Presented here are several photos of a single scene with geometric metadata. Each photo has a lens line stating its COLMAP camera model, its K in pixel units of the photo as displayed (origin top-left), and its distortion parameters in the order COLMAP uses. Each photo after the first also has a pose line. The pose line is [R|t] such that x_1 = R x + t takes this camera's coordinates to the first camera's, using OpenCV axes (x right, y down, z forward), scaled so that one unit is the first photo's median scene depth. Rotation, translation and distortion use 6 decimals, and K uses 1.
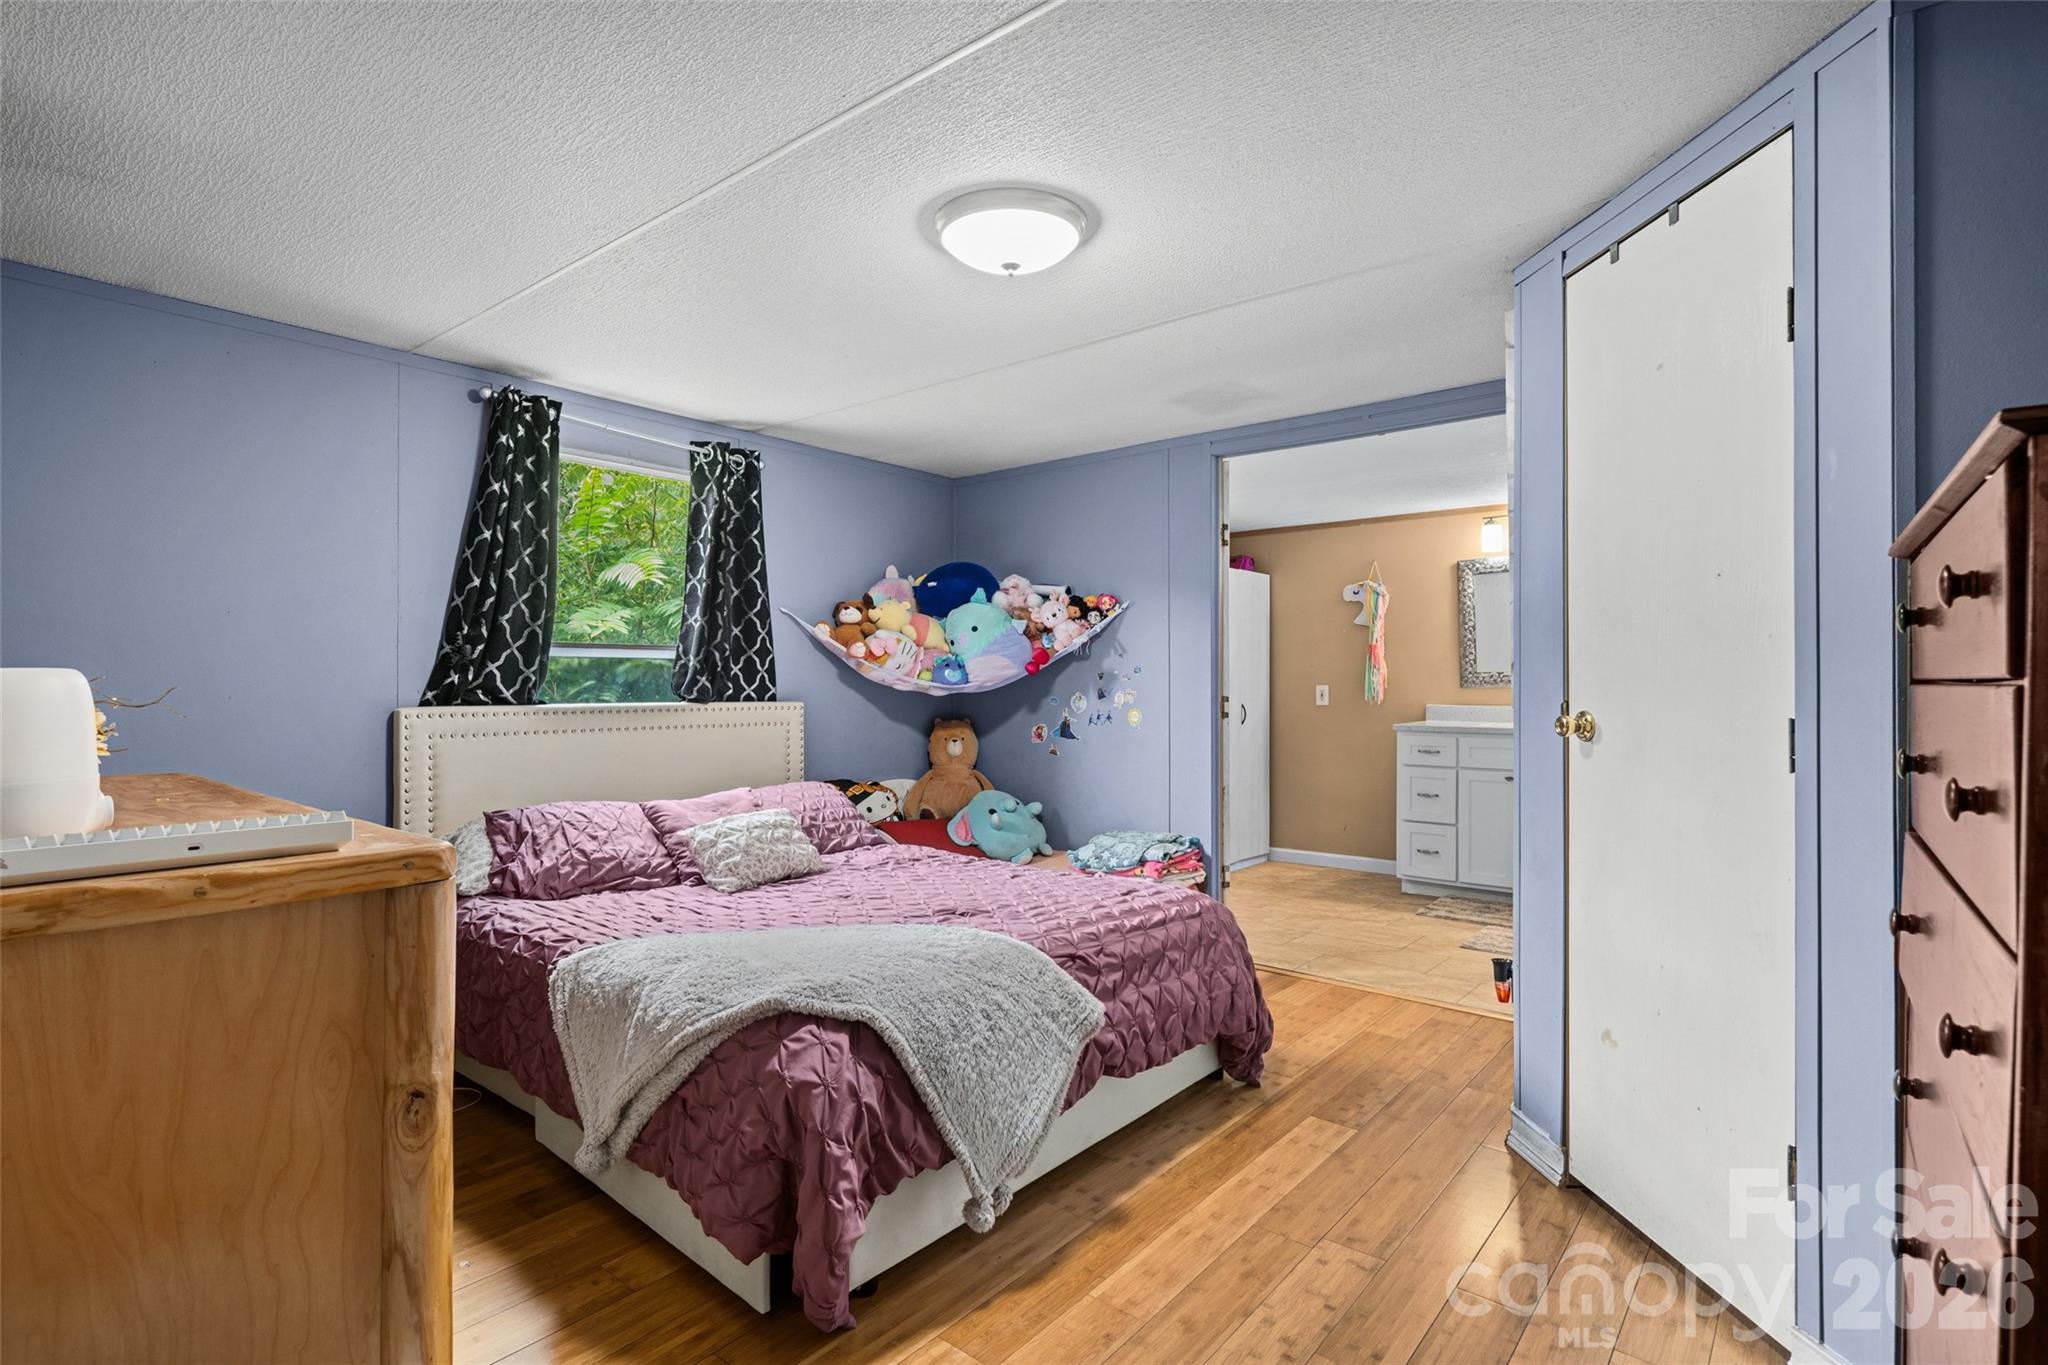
lens RADIAL K [[996.1, 0, 1035.7], [0, 996.1, 682.8], [0, 0, 1]] dist [0.002685, -0.003321]
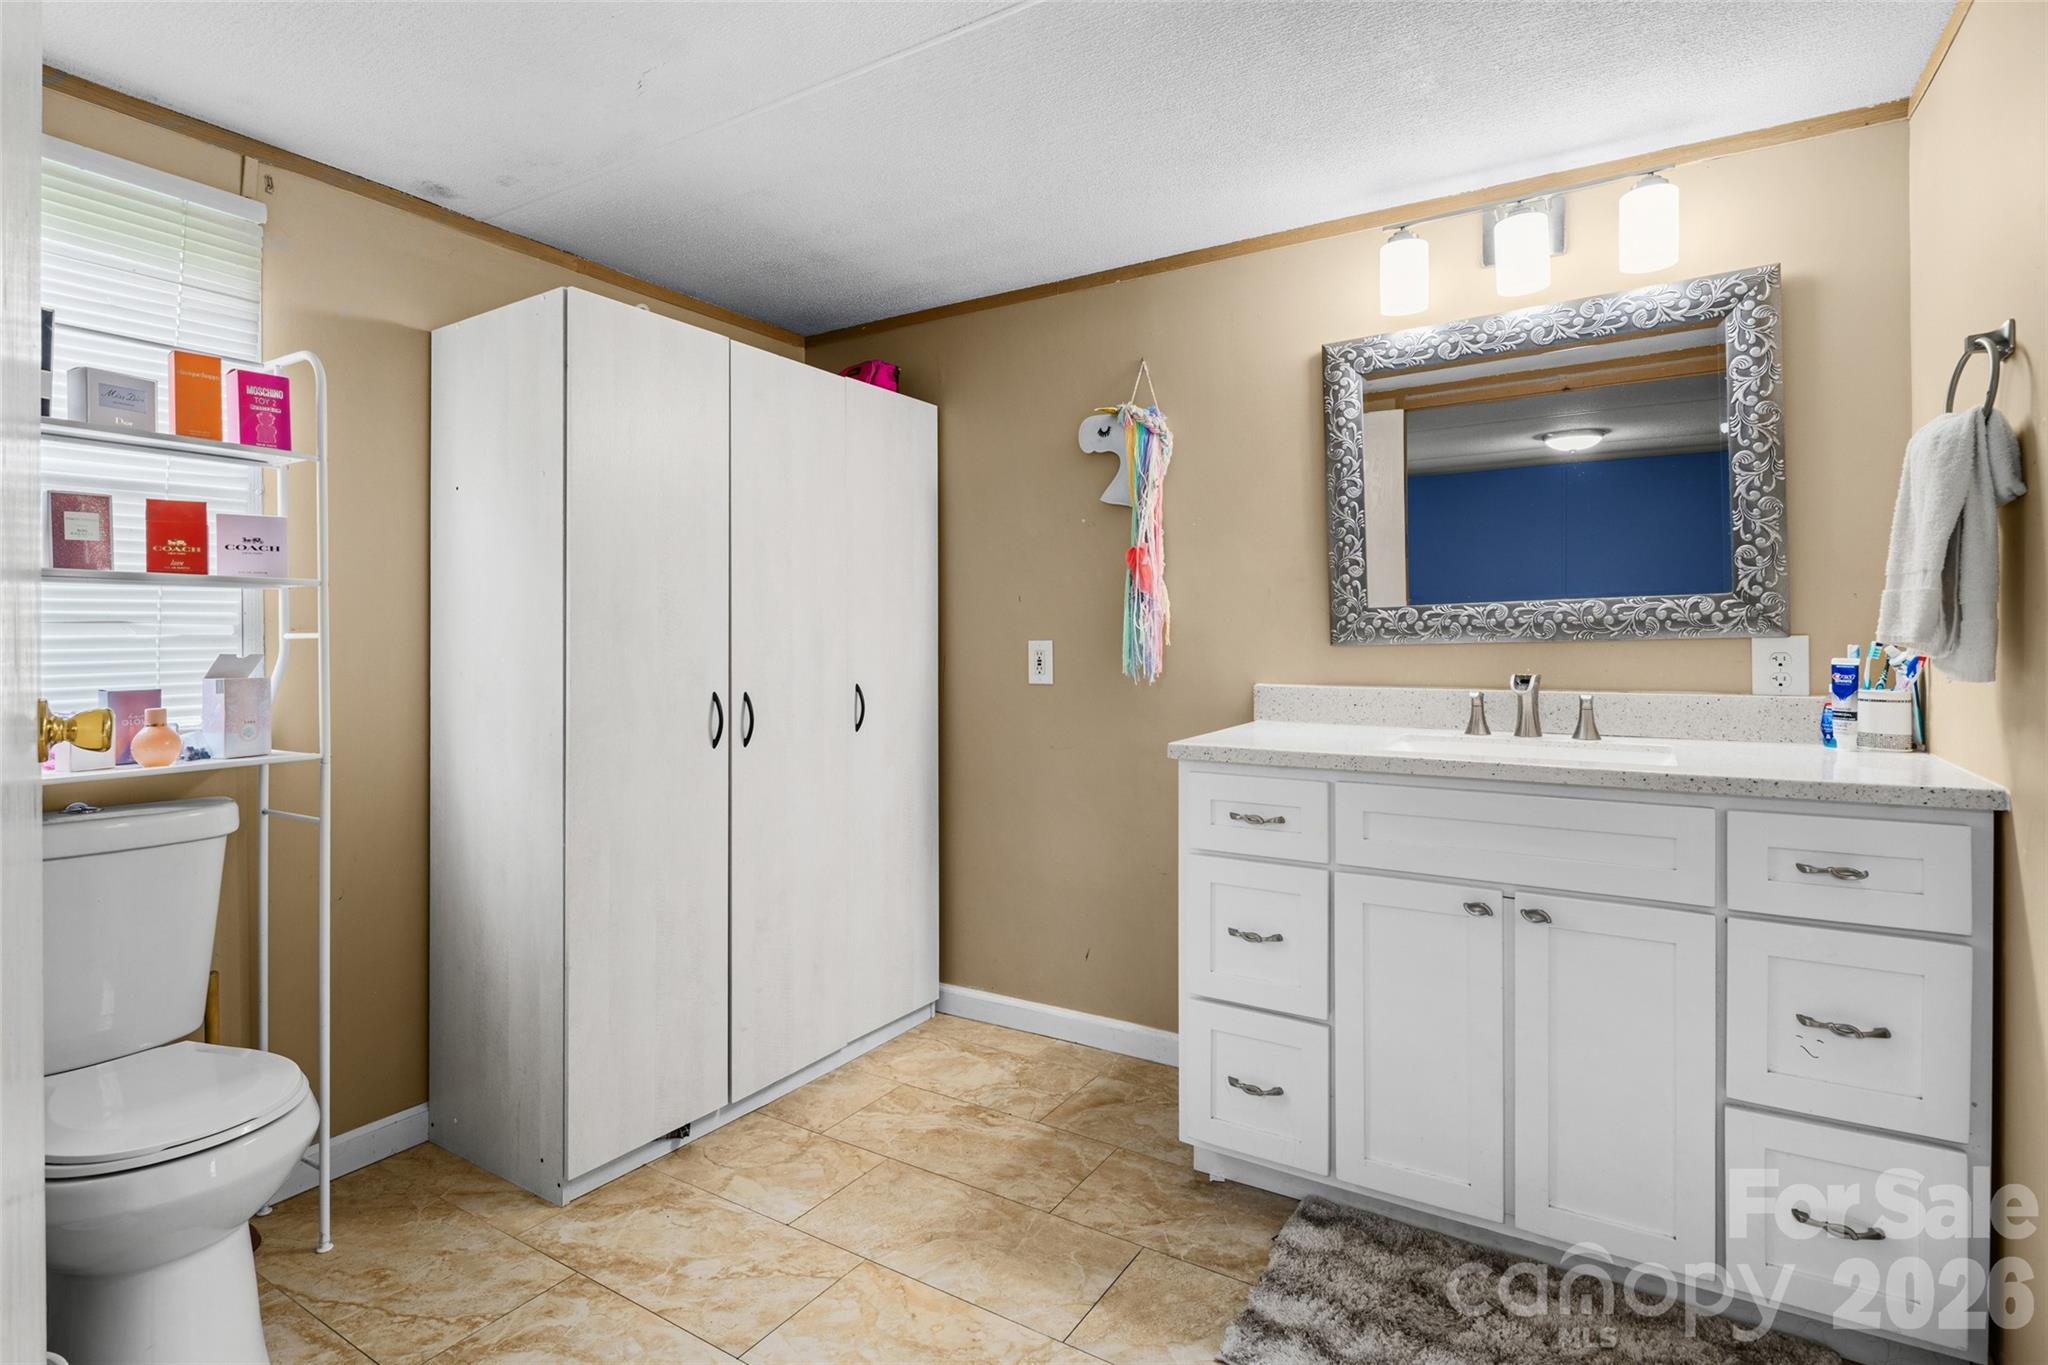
lens RADIAL K [[996.1, 0, 999.8], [0, 996.1, 634.3], [0, 0, 1]] dist [0.002685, -0.003321]
pose [[0.995539, -0.009337, 0.093883, 0.309590], [0.009171, 0.999956, 0.002207, -0.002067], [-0.093900, -0.001336, 0.995581, 0.746863]]
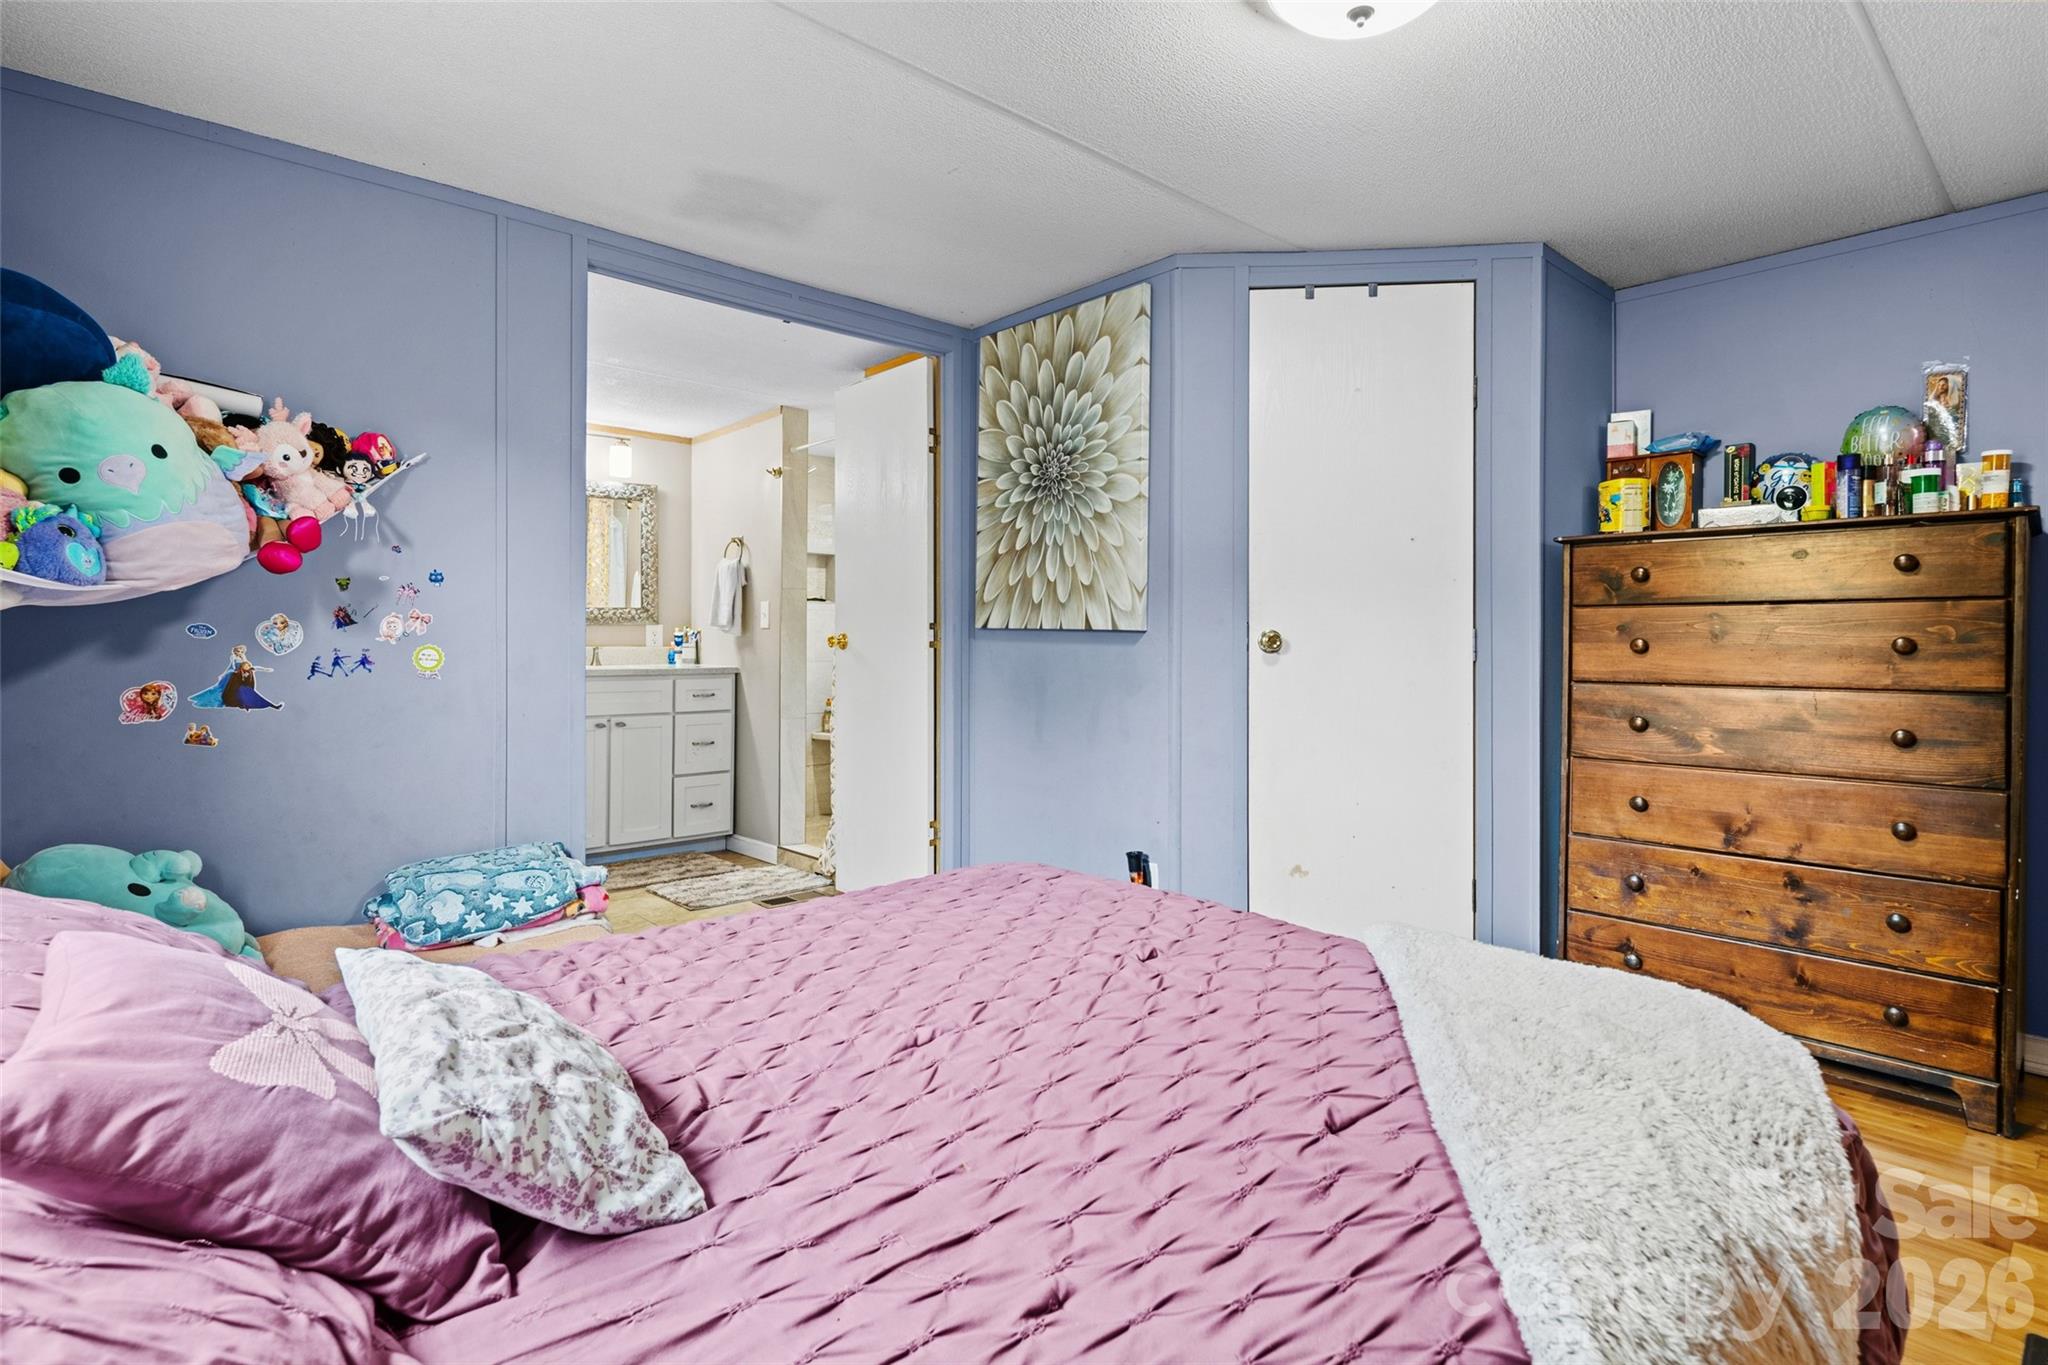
lens RADIAL K [[996.1, 0, 1026.9], [0, 996.1, 646.7], [0, 0, 1]] dist [0.002685, -0.003321]
pose [[0.166491, -0.003691, 0.986036, -0.377891], [-0.003186, 0.999986, 0.004281, 0.022085], [-0.986038, -0.003854, 0.166477, 0.529150]]
